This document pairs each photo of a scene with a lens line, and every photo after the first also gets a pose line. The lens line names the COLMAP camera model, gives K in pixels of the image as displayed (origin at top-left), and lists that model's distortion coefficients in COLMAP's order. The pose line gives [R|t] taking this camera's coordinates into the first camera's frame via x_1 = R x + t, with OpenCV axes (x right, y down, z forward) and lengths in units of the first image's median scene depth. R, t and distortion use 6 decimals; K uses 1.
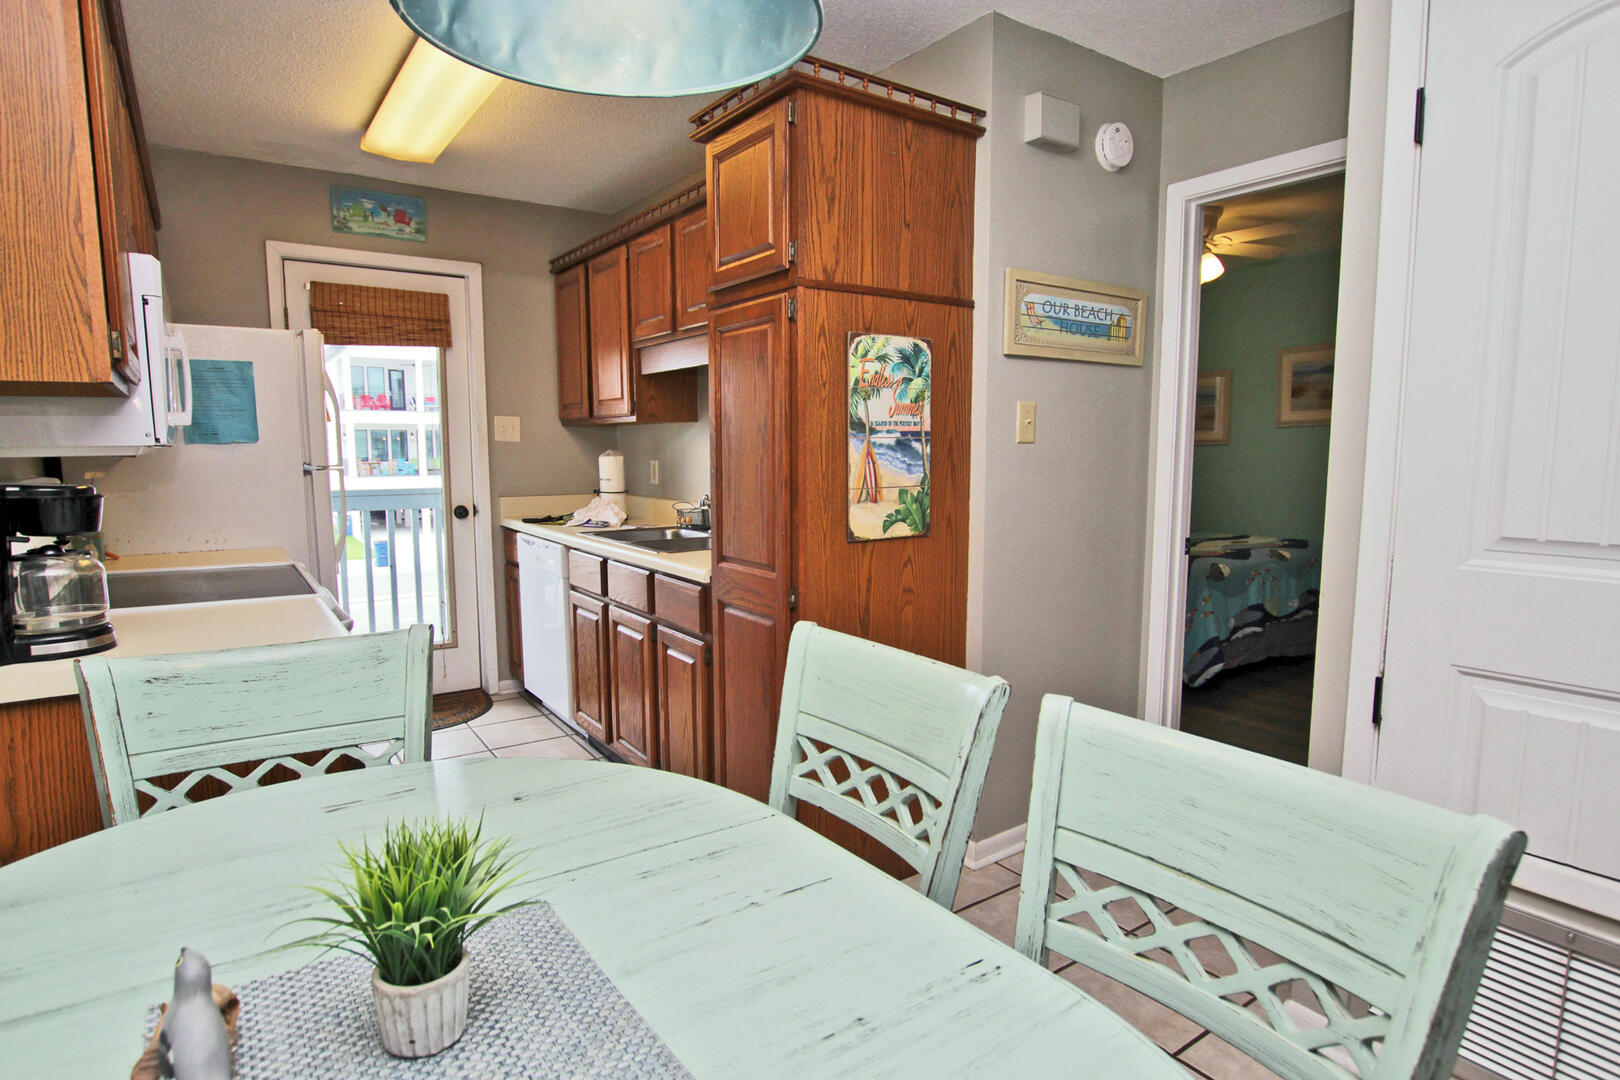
lens RADIAL K [[871.2, 0, 806.9], [0, 871.2, 545.7], [0, 0, 1]] dist [-0.022647, 0.000602]
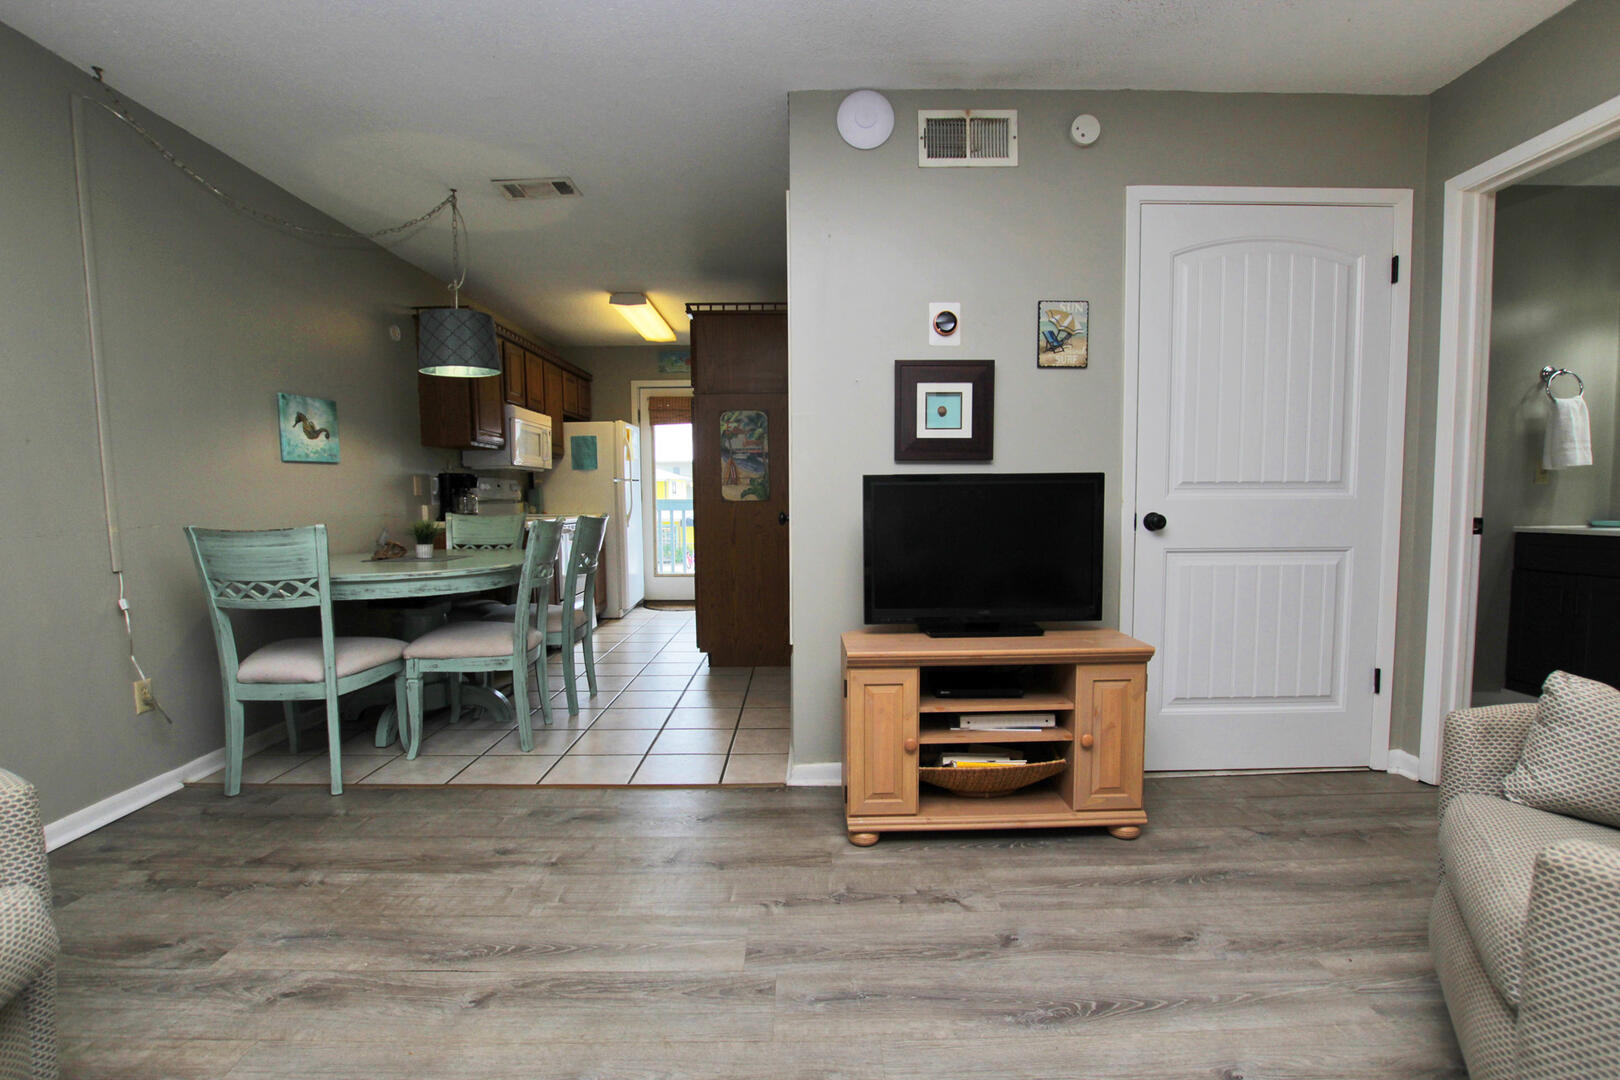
lens RADIAL K [[749.9, 0, 806.0], [0, 749.9, 554.0], [0, 0, 1]] dist [-0.036226, 0.003089]
pose [[0.819872, 0.039166, -0.571206, 0.796602], [-0.057274, 0.998264, -0.013760, 0.086291], [0.569675, 0.043997, 0.820691, -0.283955]]
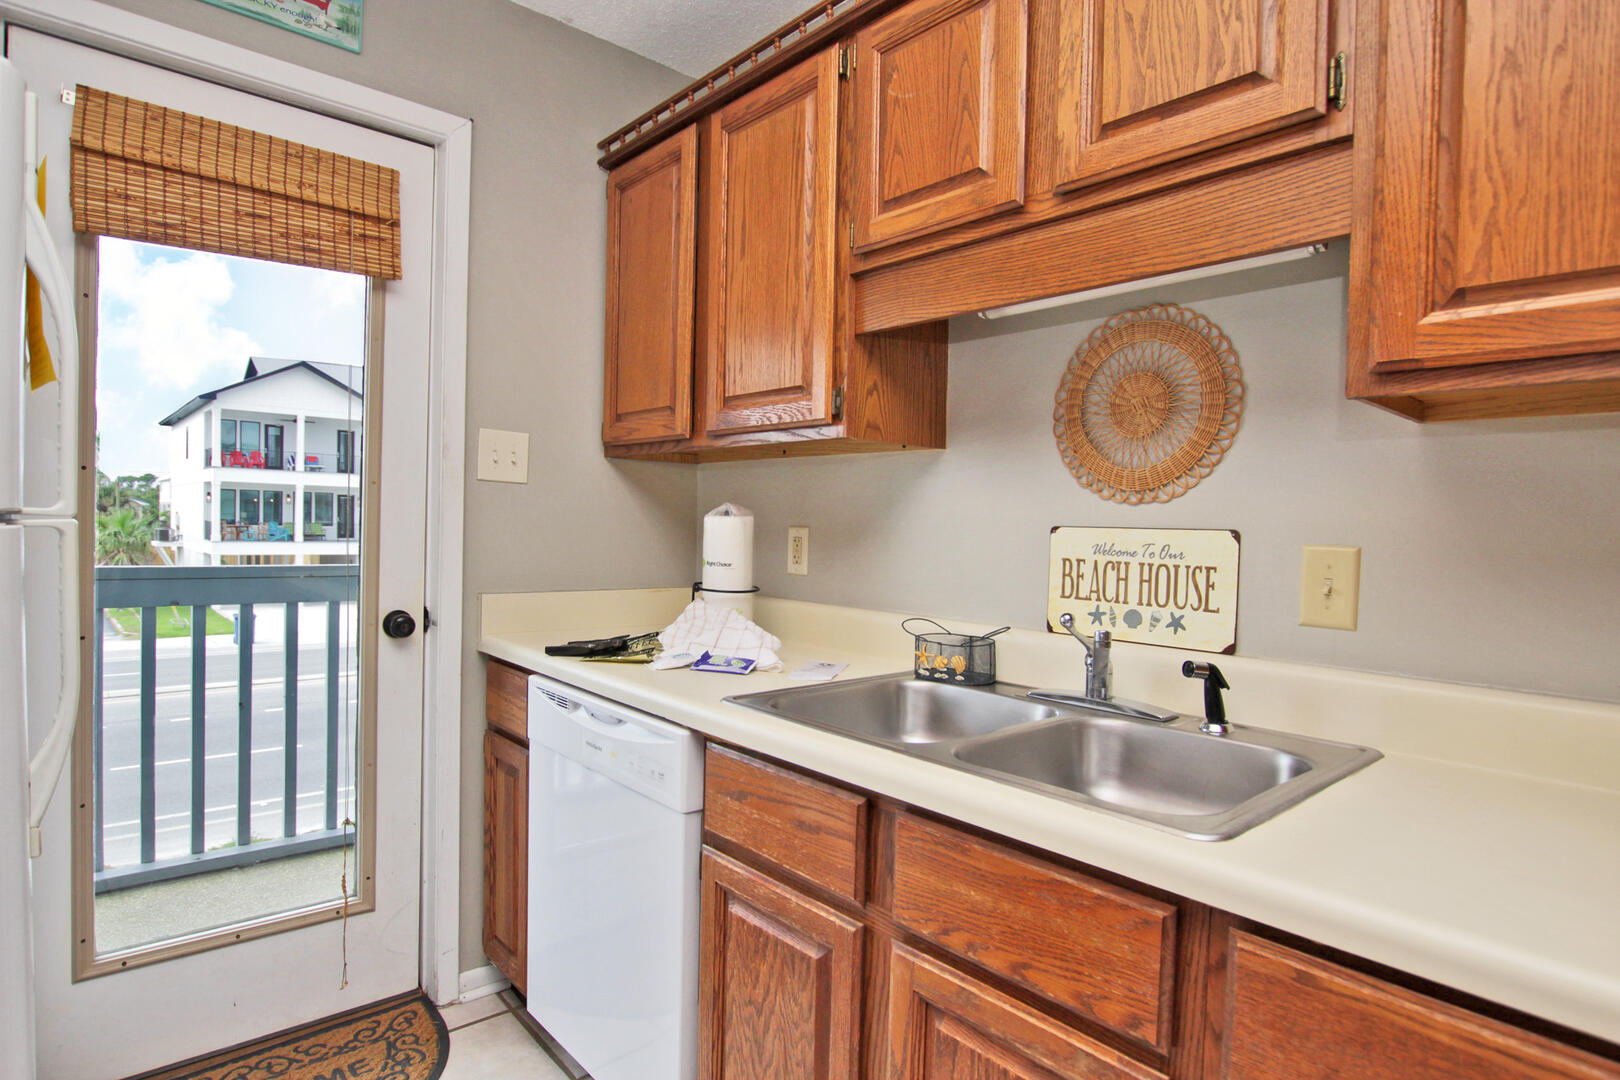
lens RADIAL K [[871.2, 0, 806.8], [0, 871.2, 548.8], [0, 0, 1]] dist [-0.022647, 0.000602]
pose [[0.992814, 0.024700, 0.117089, -0.249166], [-0.014641, 0.996187, -0.086002, -0.045199], [-0.118767, 0.083669, 0.989391, 0.535487]]
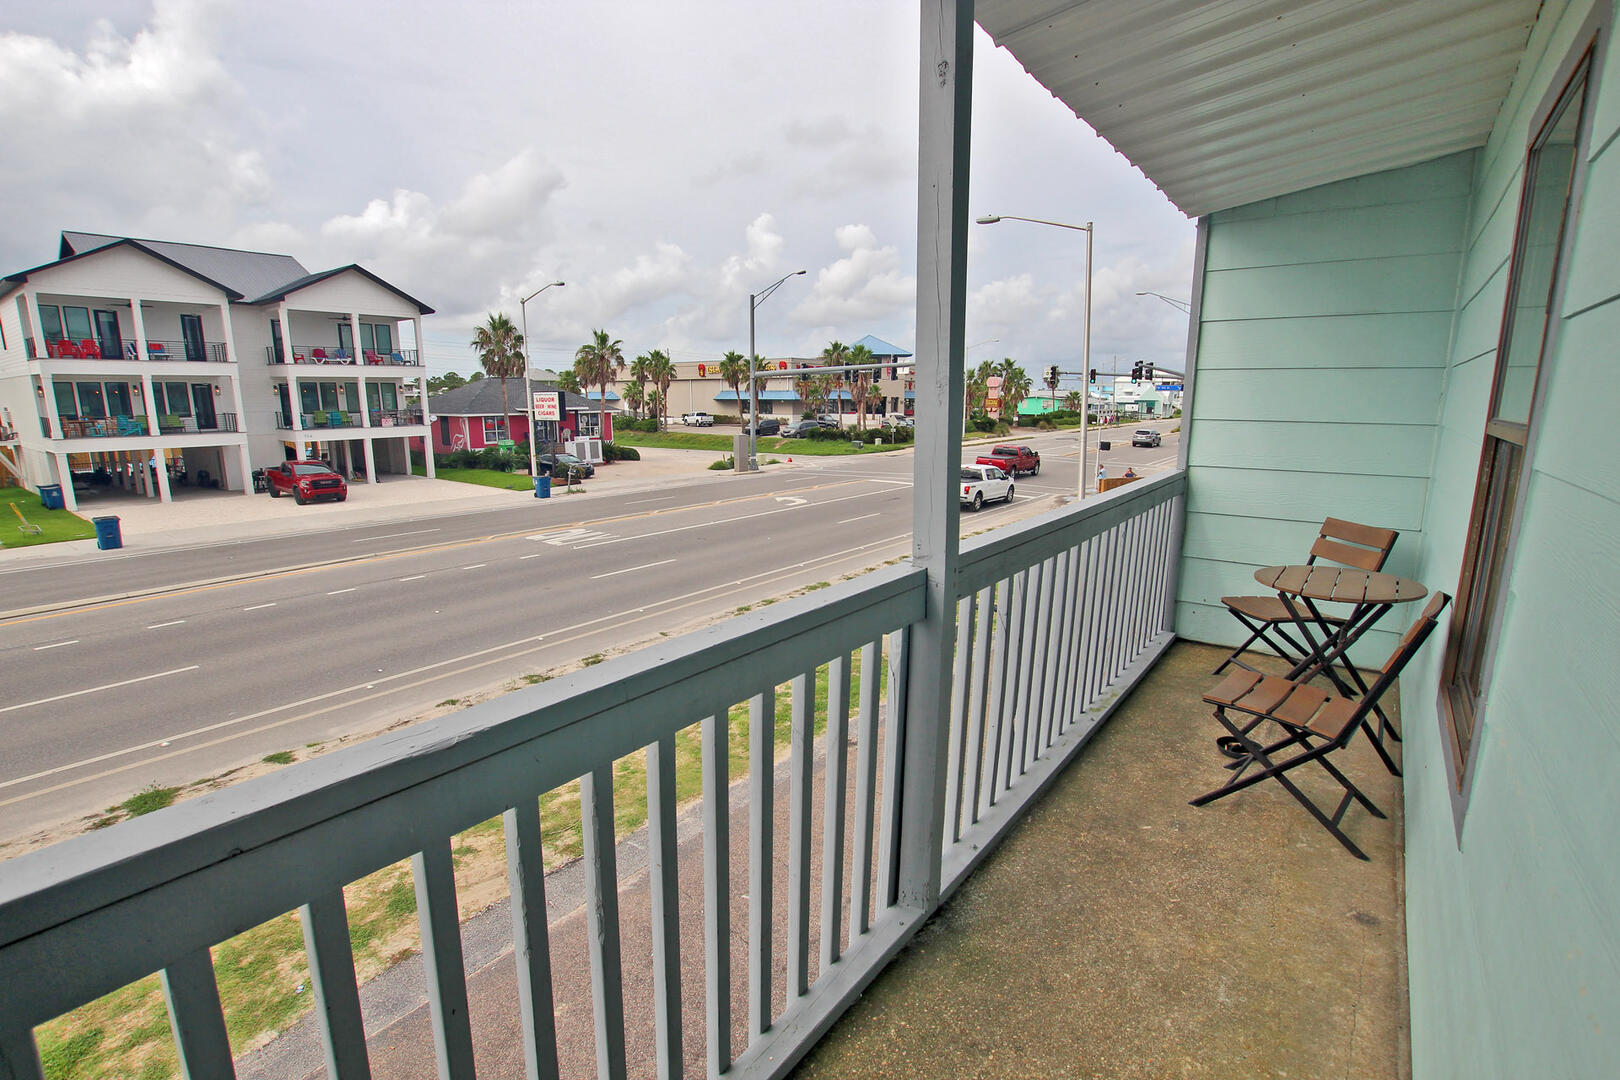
lens RADIAL K [[749.9, 0, 811.6], [0, 749.9, 553.0], [0, 0, 1]] dist [-0.036226, 0.003089]
pose [[0.949802, -0.061723, 0.306703, -0.574257], [0.032568, 0.994526, 0.099288, -0.174049], [-0.311153, -0.084315, 0.946612, 1.110002]]
